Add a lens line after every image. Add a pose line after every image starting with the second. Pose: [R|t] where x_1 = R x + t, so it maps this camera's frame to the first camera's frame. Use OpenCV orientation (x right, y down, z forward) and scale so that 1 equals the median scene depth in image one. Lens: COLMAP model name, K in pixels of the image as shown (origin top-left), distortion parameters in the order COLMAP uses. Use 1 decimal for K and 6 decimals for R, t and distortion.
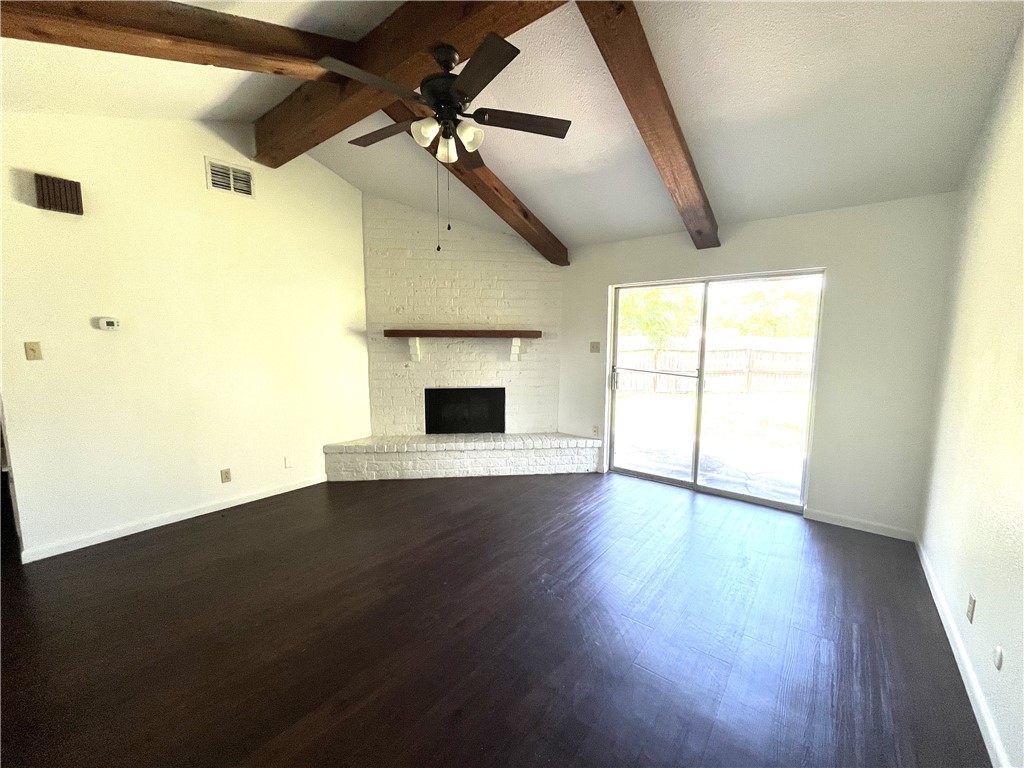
lens RADIAL K [[412.6, 0, 516.3], [0, 412.6, 387.6], [0, 0, 1]] dist [0.013826, -0.000071]
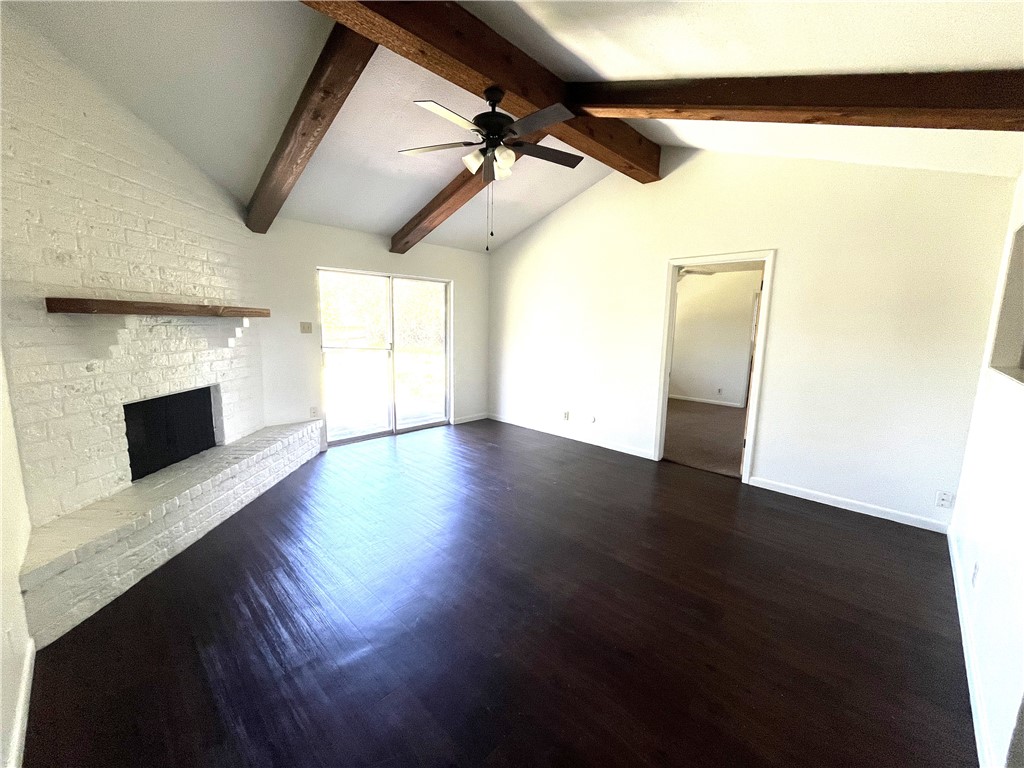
lens RADIAL K [[412.6, 0, 516.3], [0, 412.6, 387.6], [0, 0, 1]] dist [0.013826, -0.000071]
pose [[0.095410, -0.156342, 0.983084, -0.740745], [0.098956, 0.984187, 0.146914, -0.053217], [-0.990507, 0.083265, 0.109372, 0.405671]]
